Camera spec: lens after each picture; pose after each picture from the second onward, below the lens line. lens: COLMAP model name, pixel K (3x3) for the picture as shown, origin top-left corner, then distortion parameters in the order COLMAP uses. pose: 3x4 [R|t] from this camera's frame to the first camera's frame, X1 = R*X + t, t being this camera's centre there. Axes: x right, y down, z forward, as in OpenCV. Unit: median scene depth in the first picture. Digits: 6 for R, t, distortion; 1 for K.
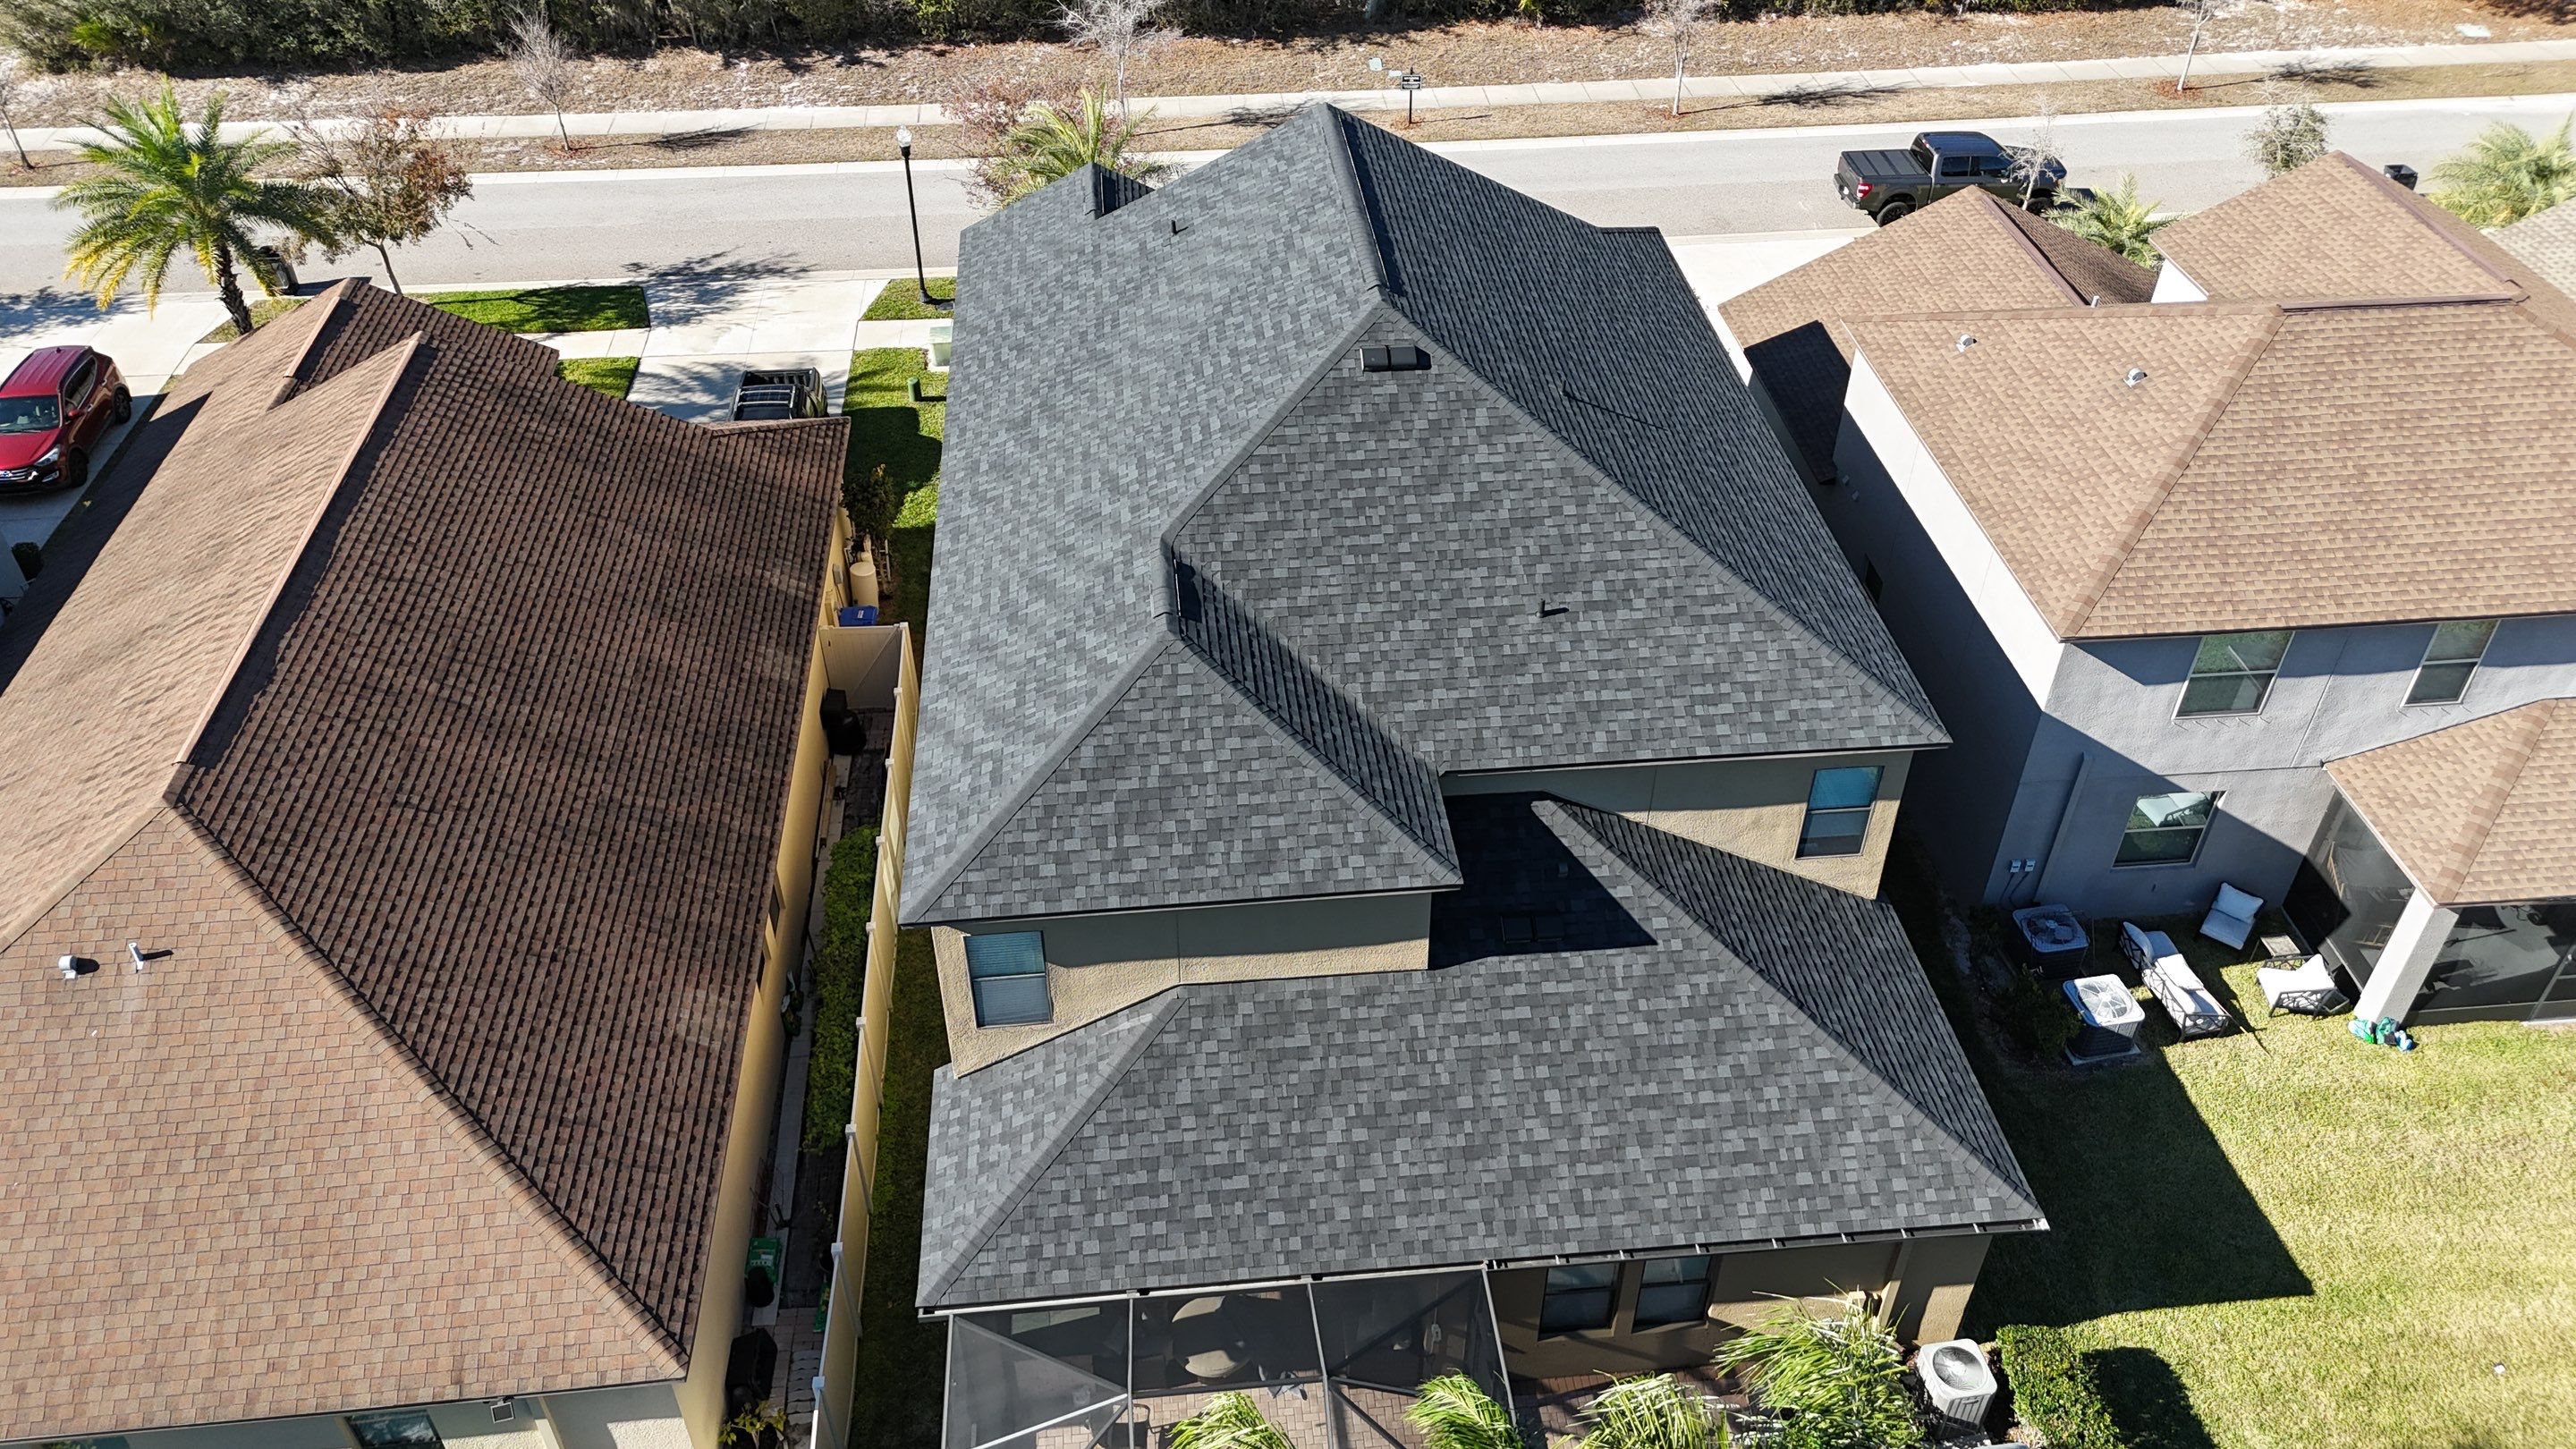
lens RADIAL K [[1893.8, 0, 1301.8], [0, 1893.8, 729.3], [0, 0, 1]] dist [0.075579, -0.074474]
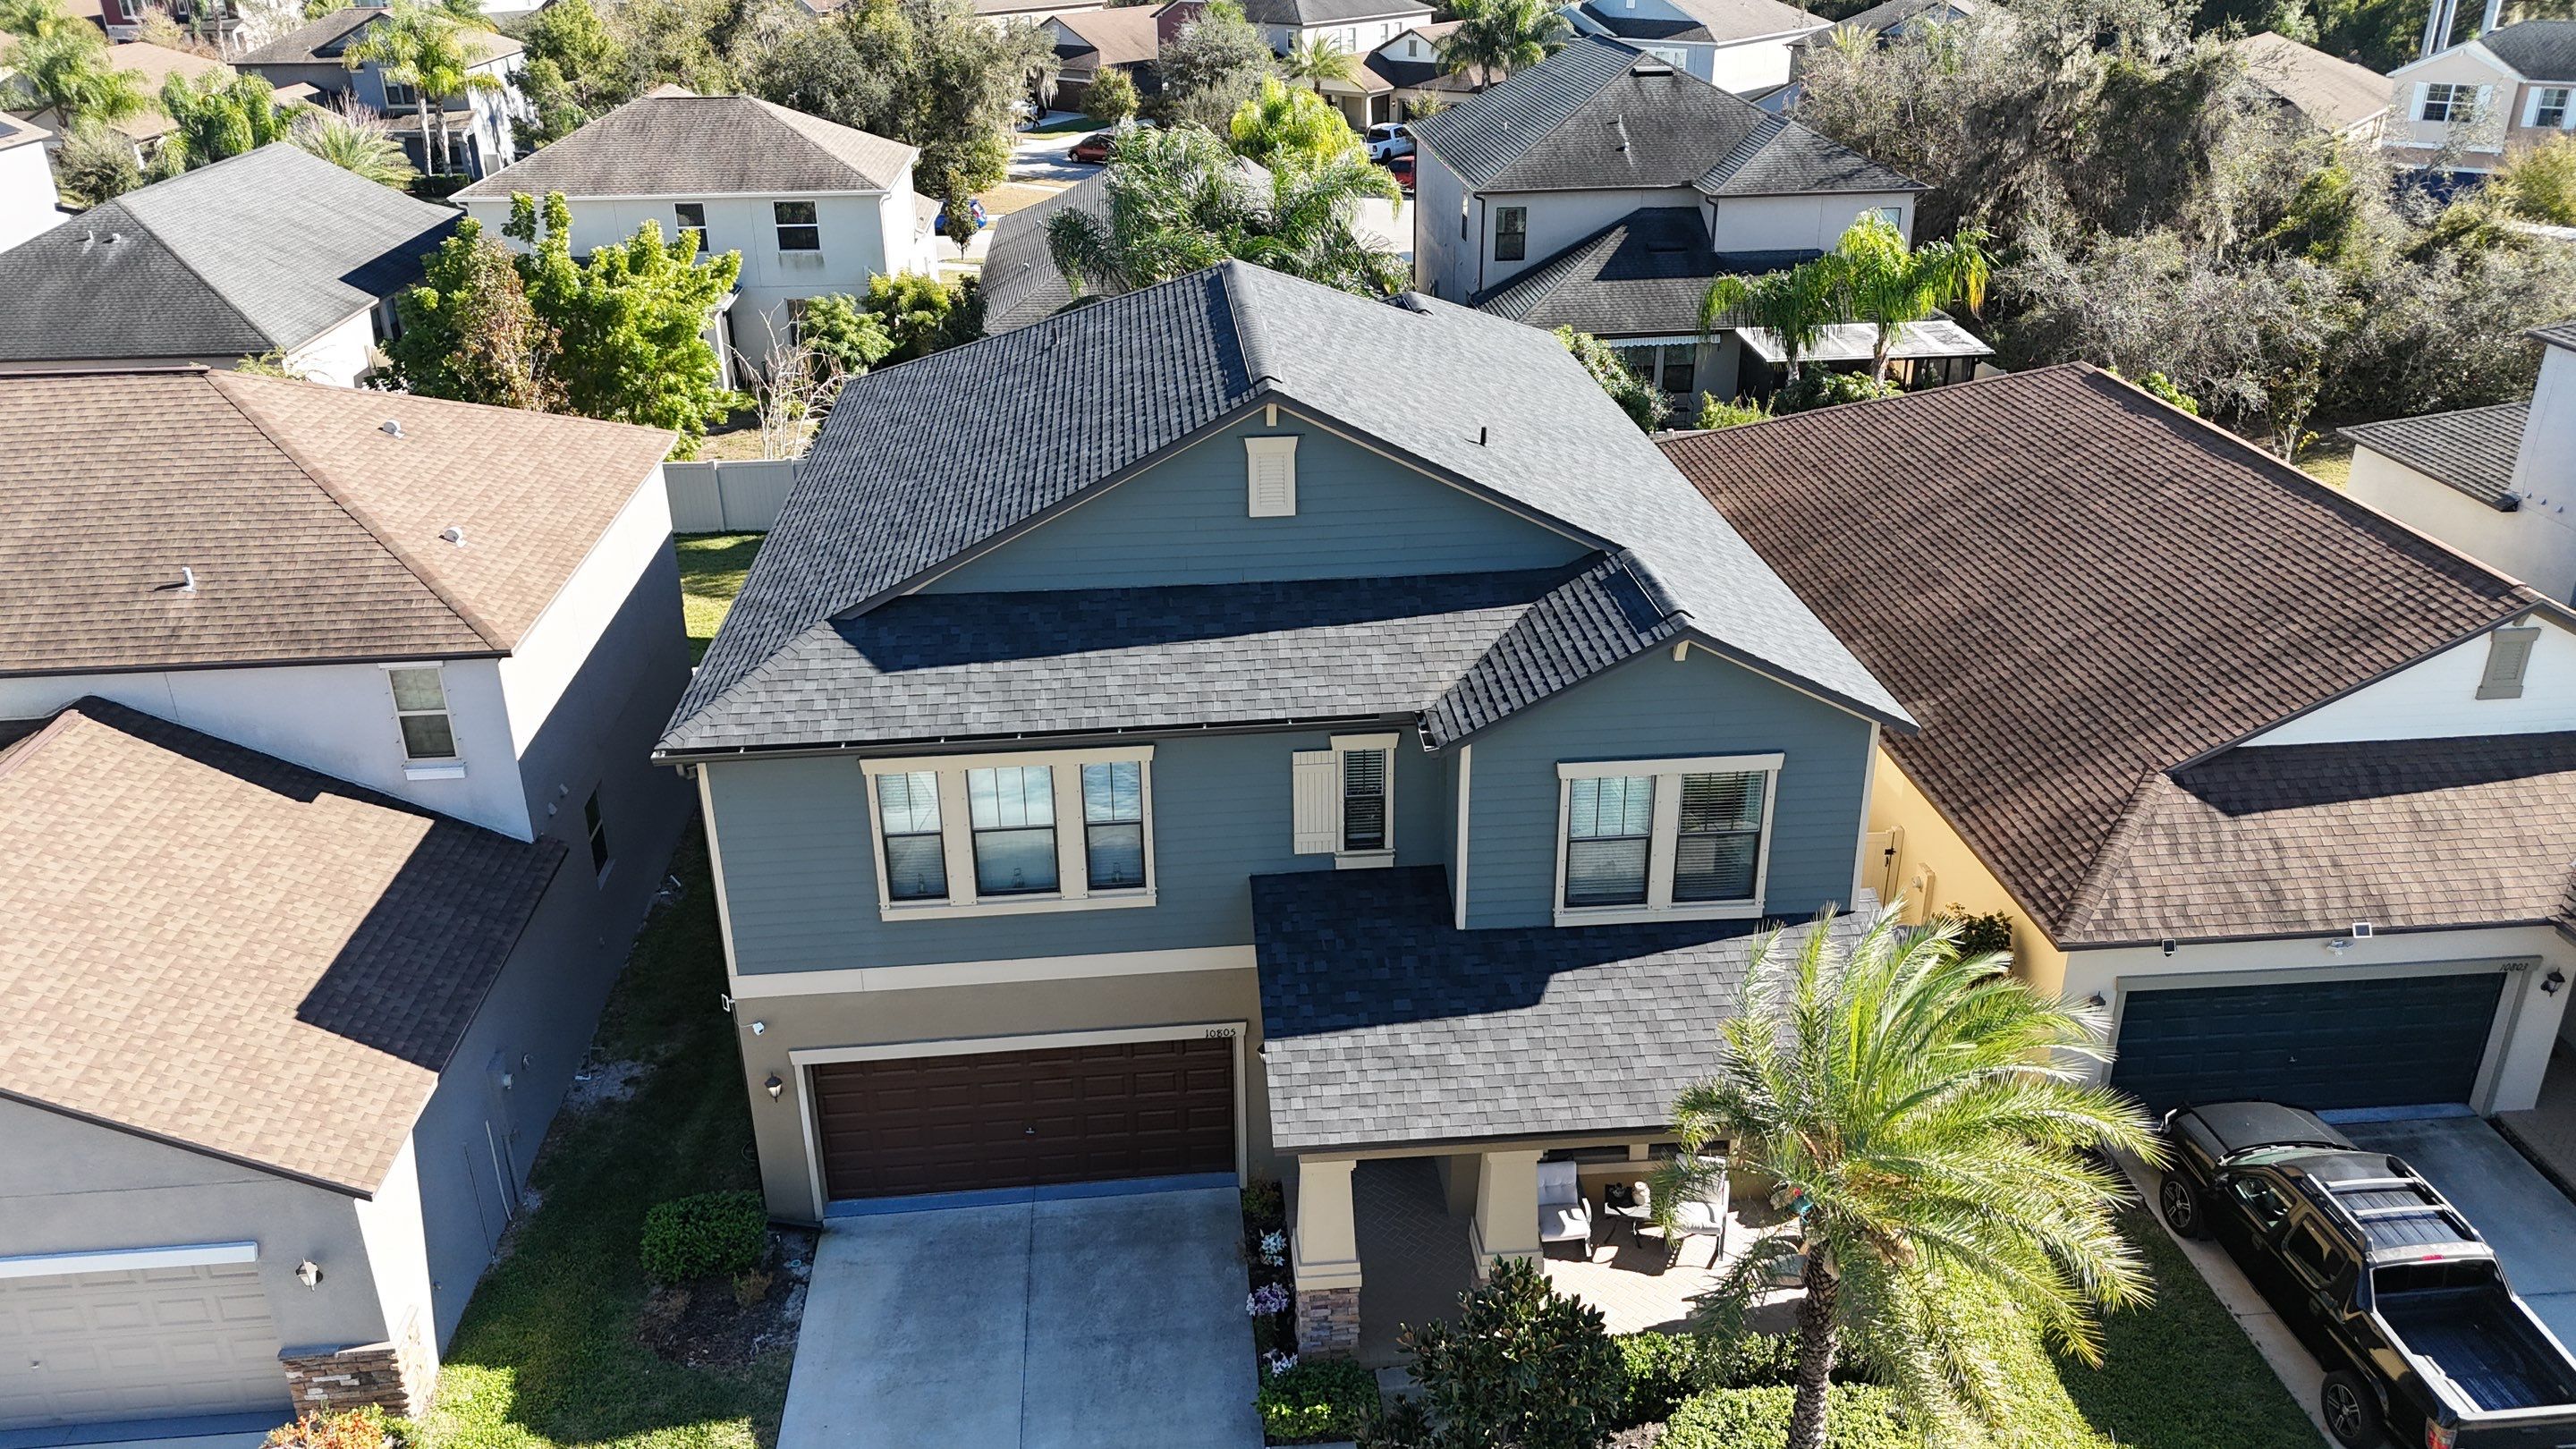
lens RADIAL K [[1944.1, 0, 1321.8], [0, 1944.1, 693.1], [0, 0, 1]] dist [0.030830, 0.000783]
pose [[-0.999997, 0.001938, 0.001561, -0.006529], [0.002285, 0.466730, 0.884397, -1.103311], [0.000985, 0.884398, -0.466733, 1.799253]]
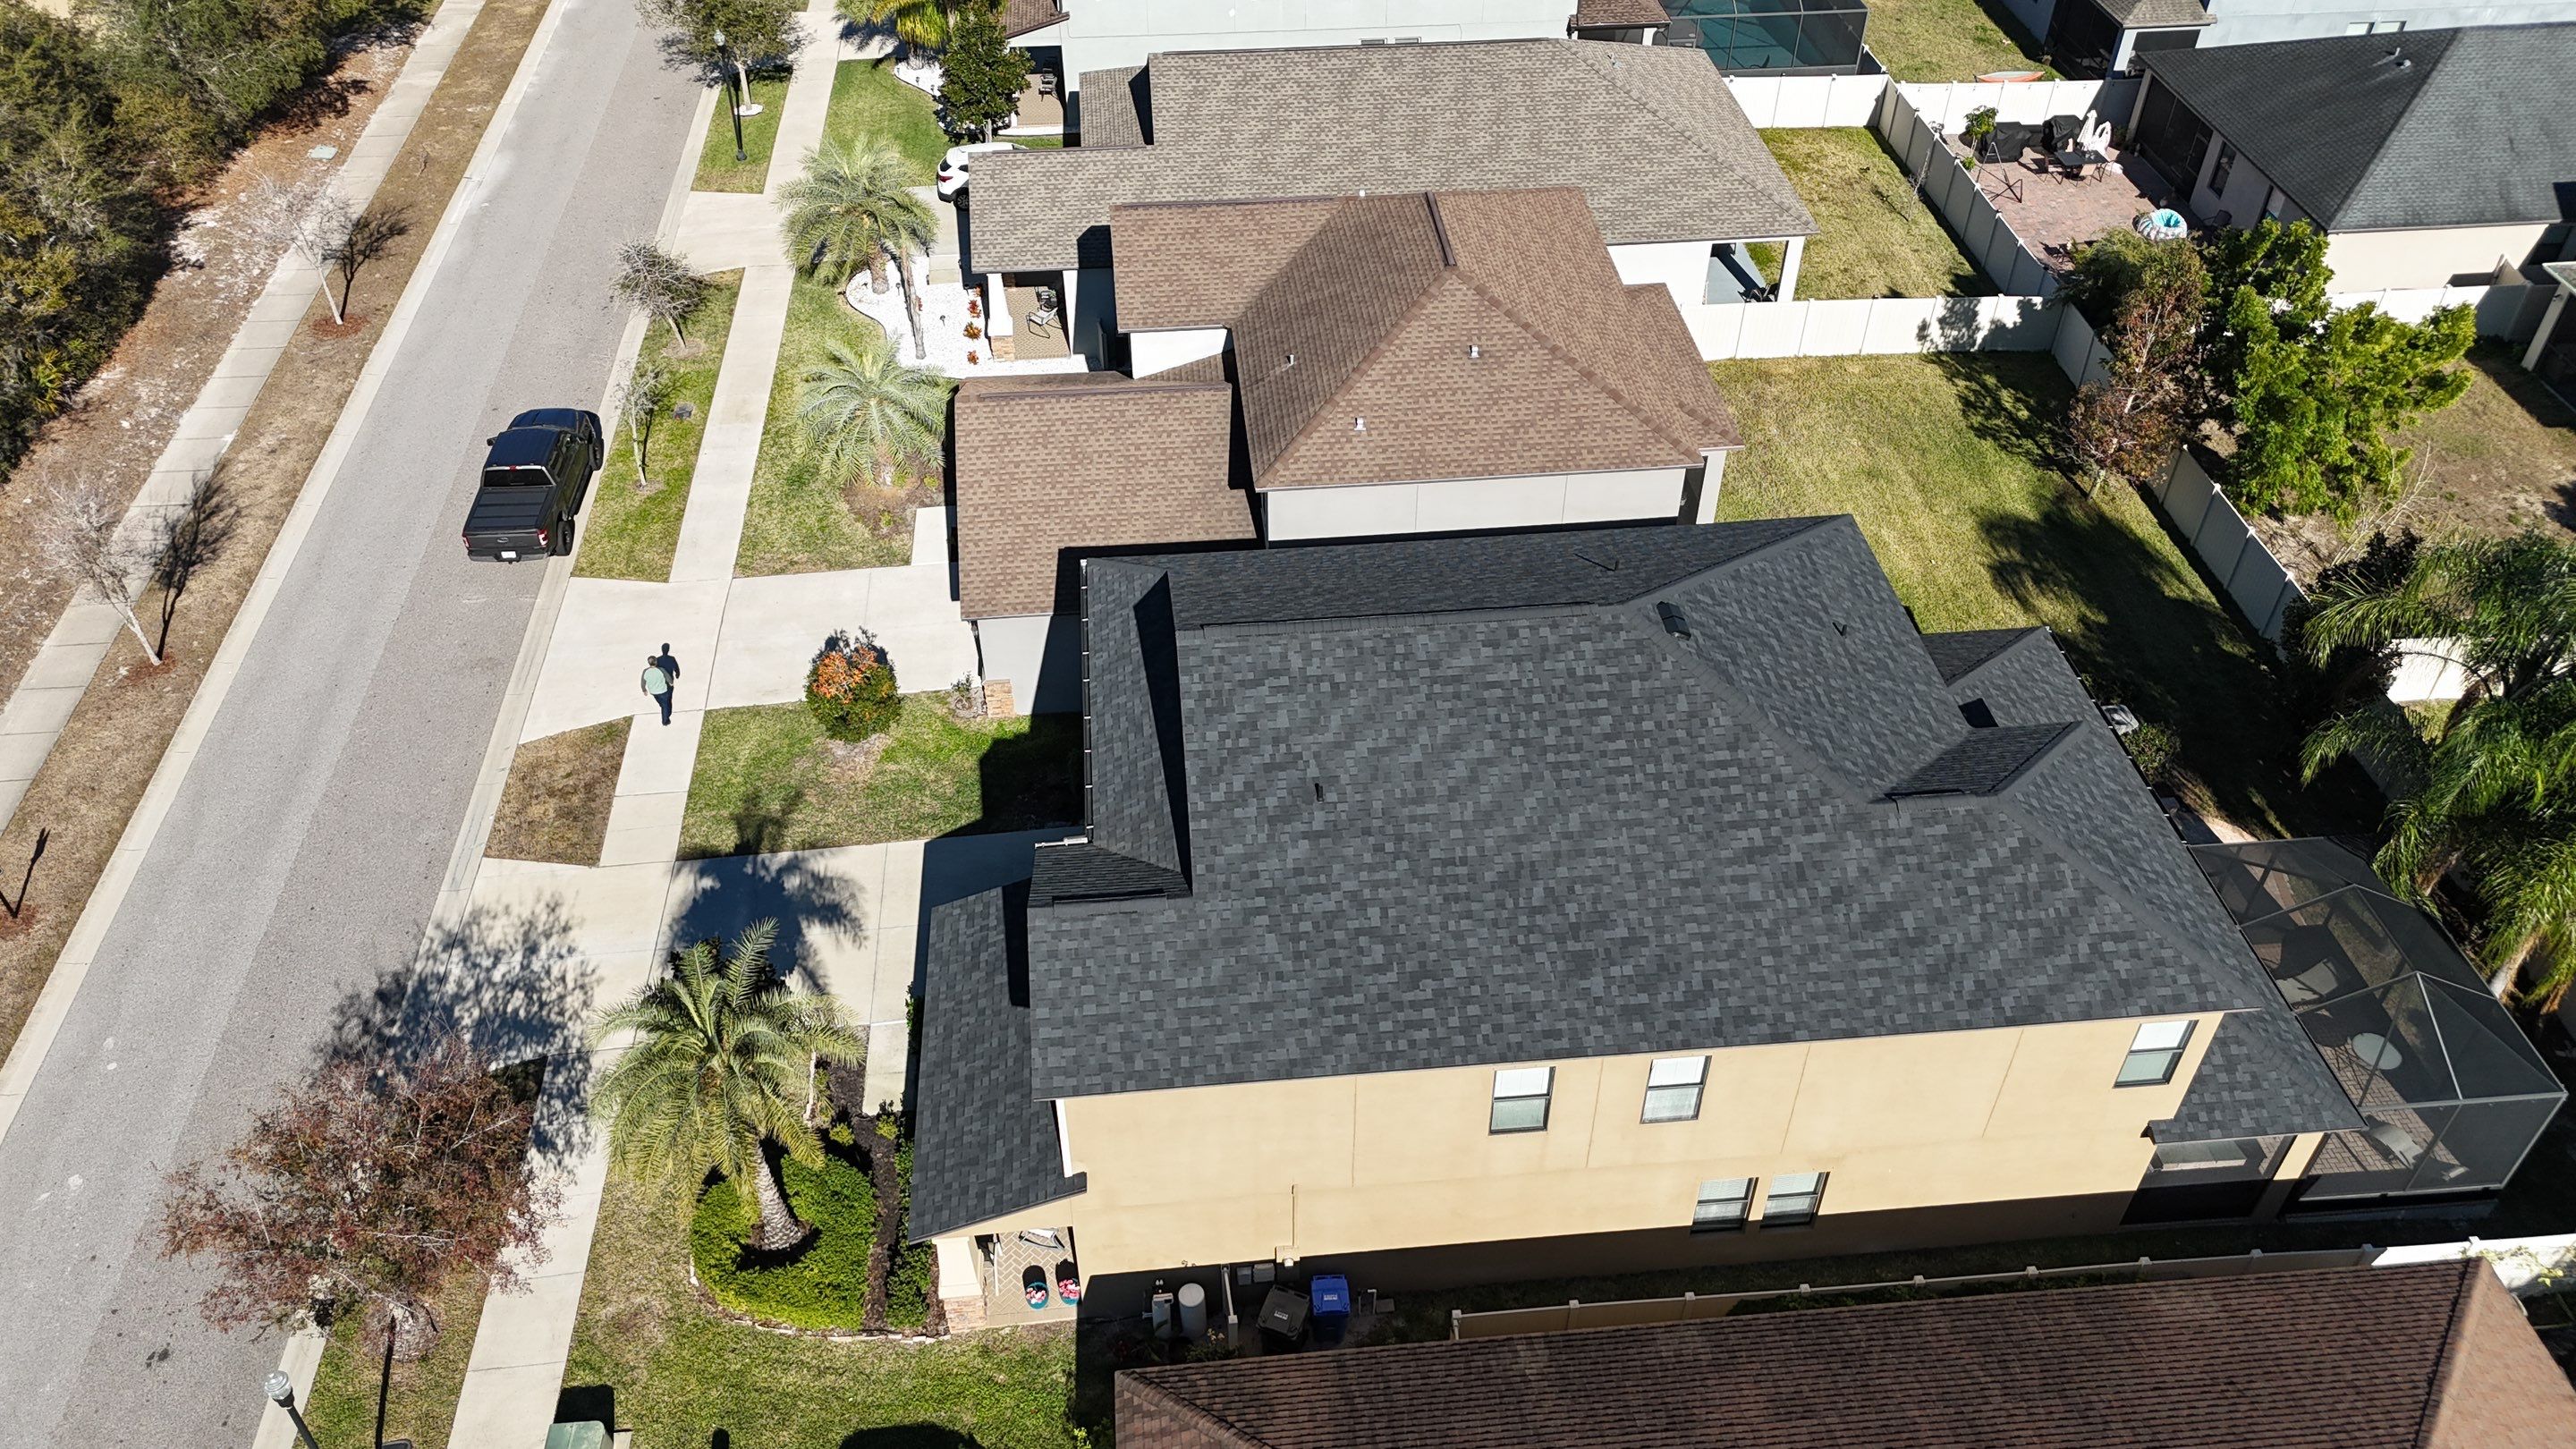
lens RADIAL K [[1897.2, 0, 1305.3], [0, 1897.2, 719.7], [0, 0, 1]] dist [0.082896, -0.083814]
pose [[0.001122, -0.662104, 0.749411, -0.933130], [0.628588, 0.583313, 0.514415, -0.964450], [-0.777738, 0.470494, 0.416845, 0.746272]]
